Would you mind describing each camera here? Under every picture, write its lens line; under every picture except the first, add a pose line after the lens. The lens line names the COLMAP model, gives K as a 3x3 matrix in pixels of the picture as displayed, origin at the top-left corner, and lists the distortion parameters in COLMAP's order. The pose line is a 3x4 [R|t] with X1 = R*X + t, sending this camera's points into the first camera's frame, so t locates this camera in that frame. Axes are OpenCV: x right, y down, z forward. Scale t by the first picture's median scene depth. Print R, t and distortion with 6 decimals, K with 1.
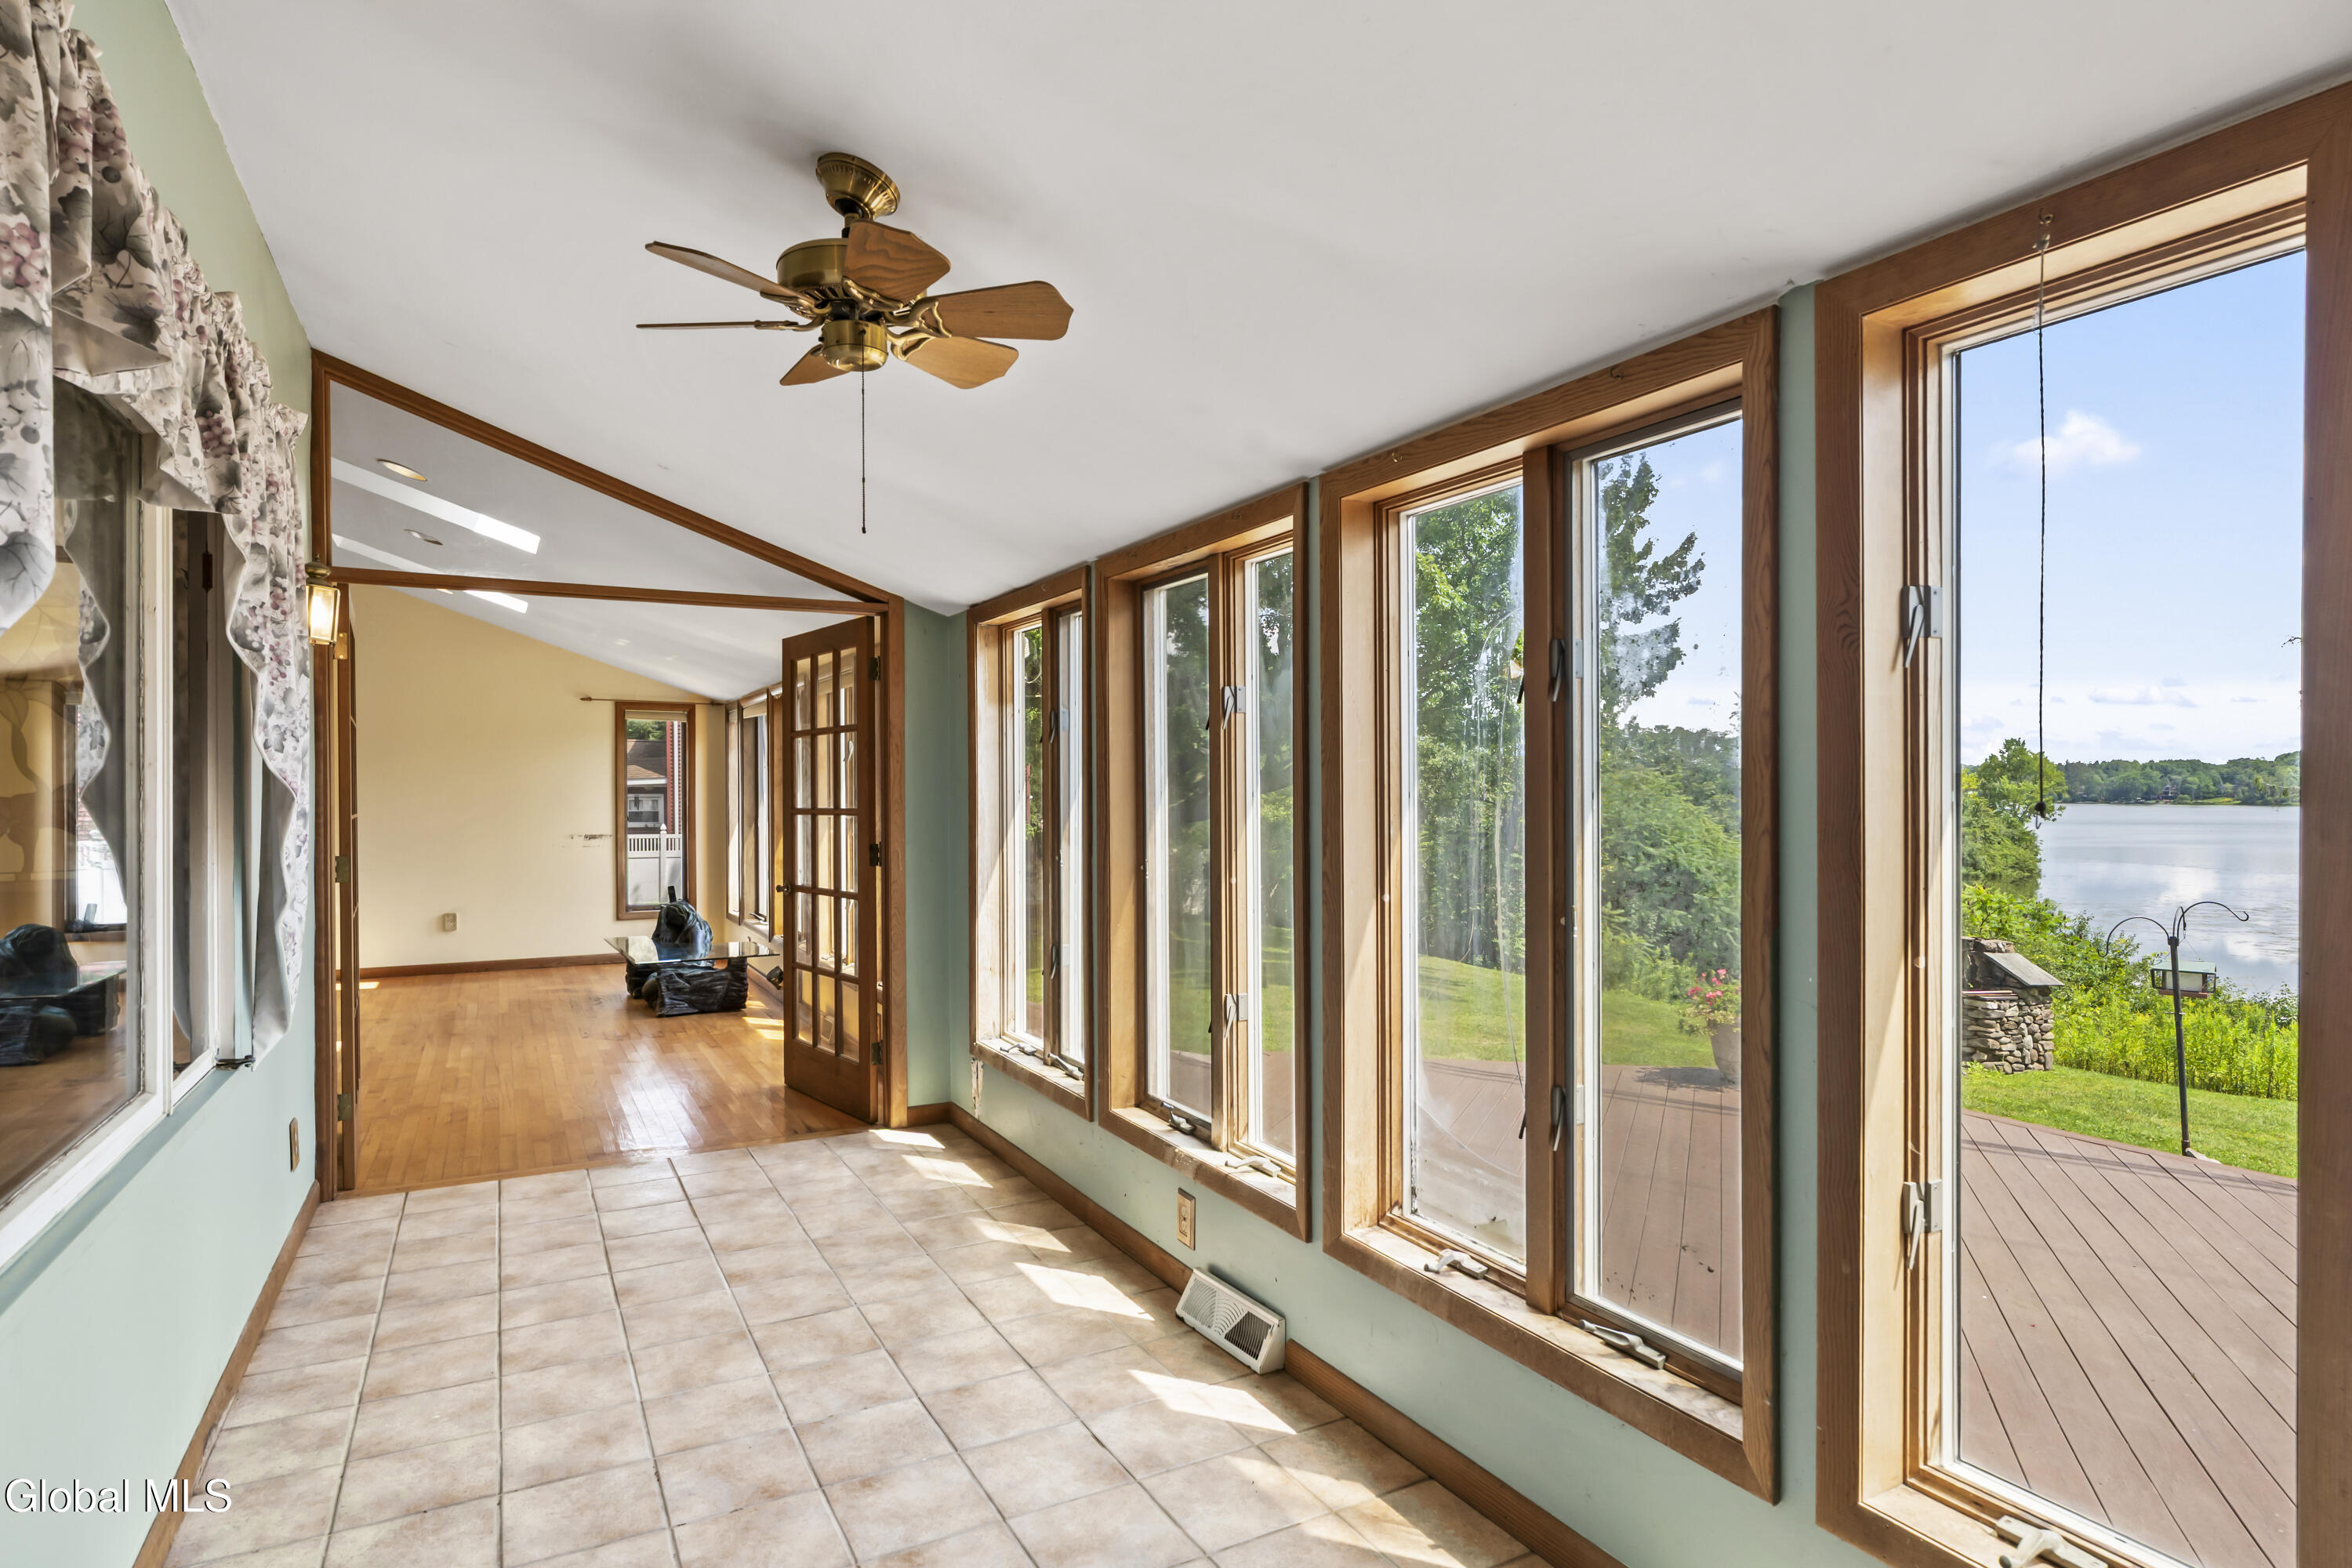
lens RADIAL K [[1266.5, 0, 1178.3], [0, 1266.5, 799.8], [0, 0, 1]] dist [-0.005275, -0.000610]
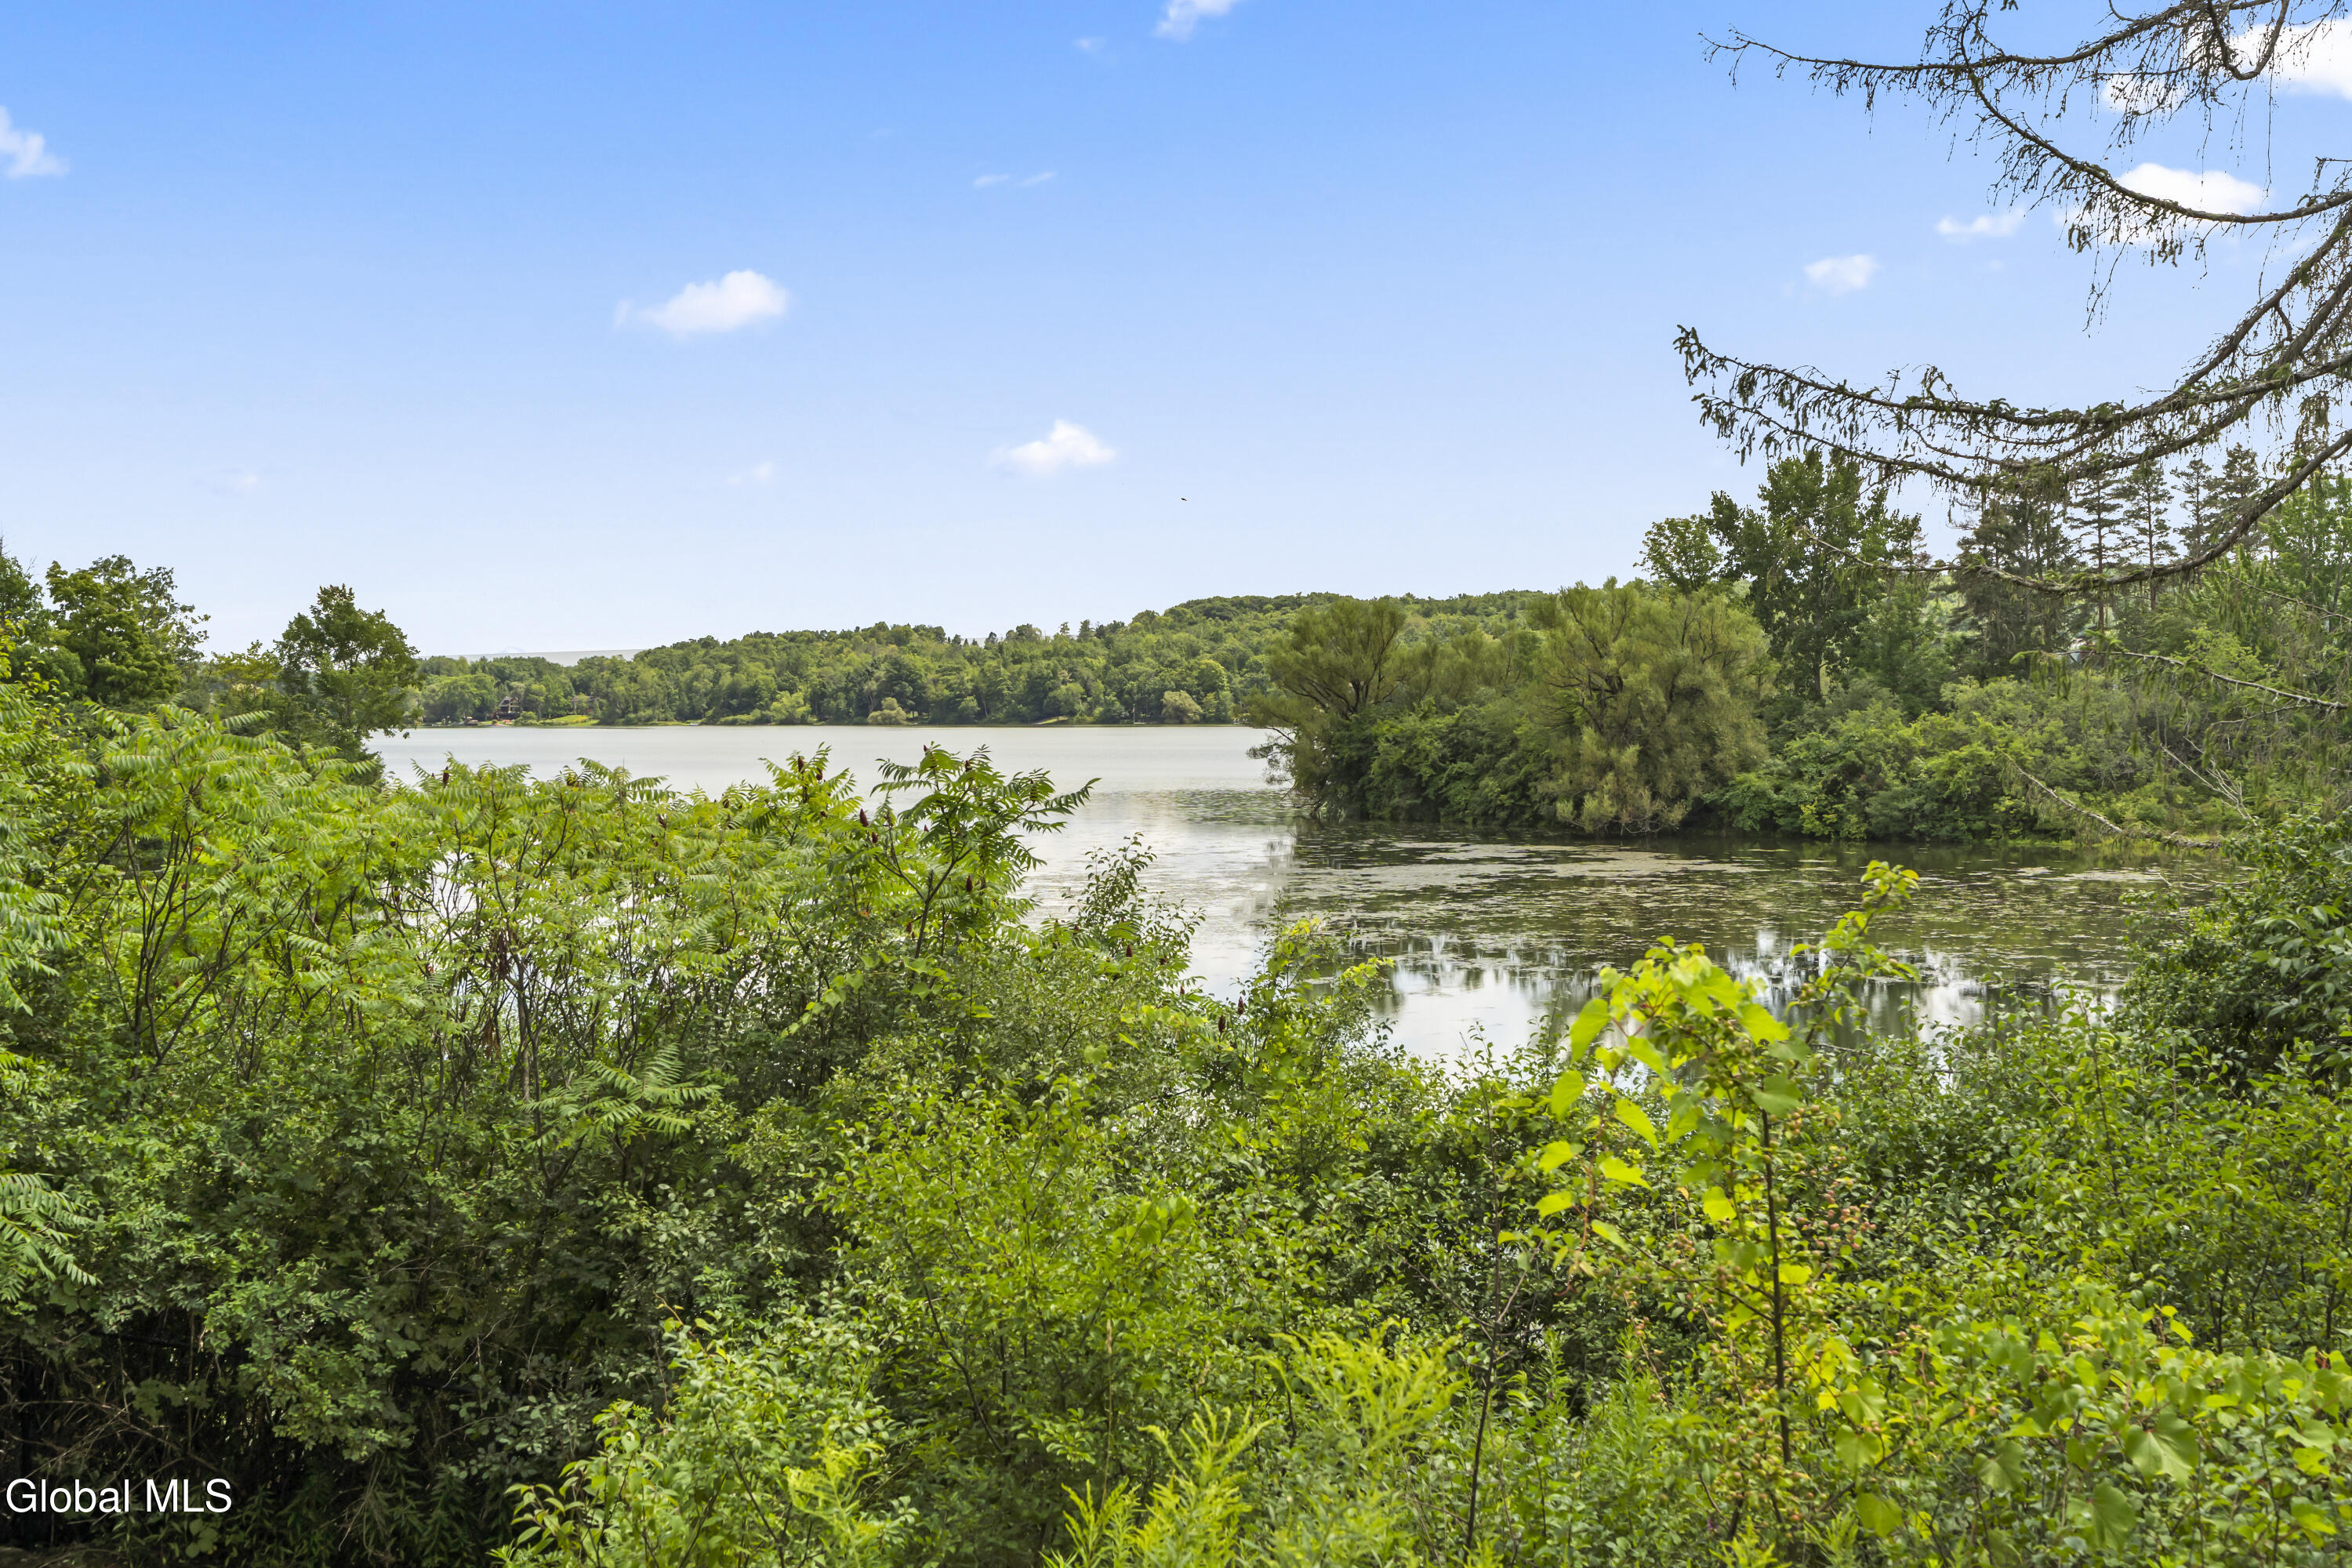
lens RADIAL K [[2365.5, 0, 1176.0], [0, 2365.5, 784.0], [0, 0, 1]] dist [0.027349, -0.005833]
pose [[0.586755, -0.031028, 0.809170, 0.306108], [0.012223, 0.999491, 0.029463, 0.064505], [-0.809672, -0.007397, 0.586836, 0.711870]]
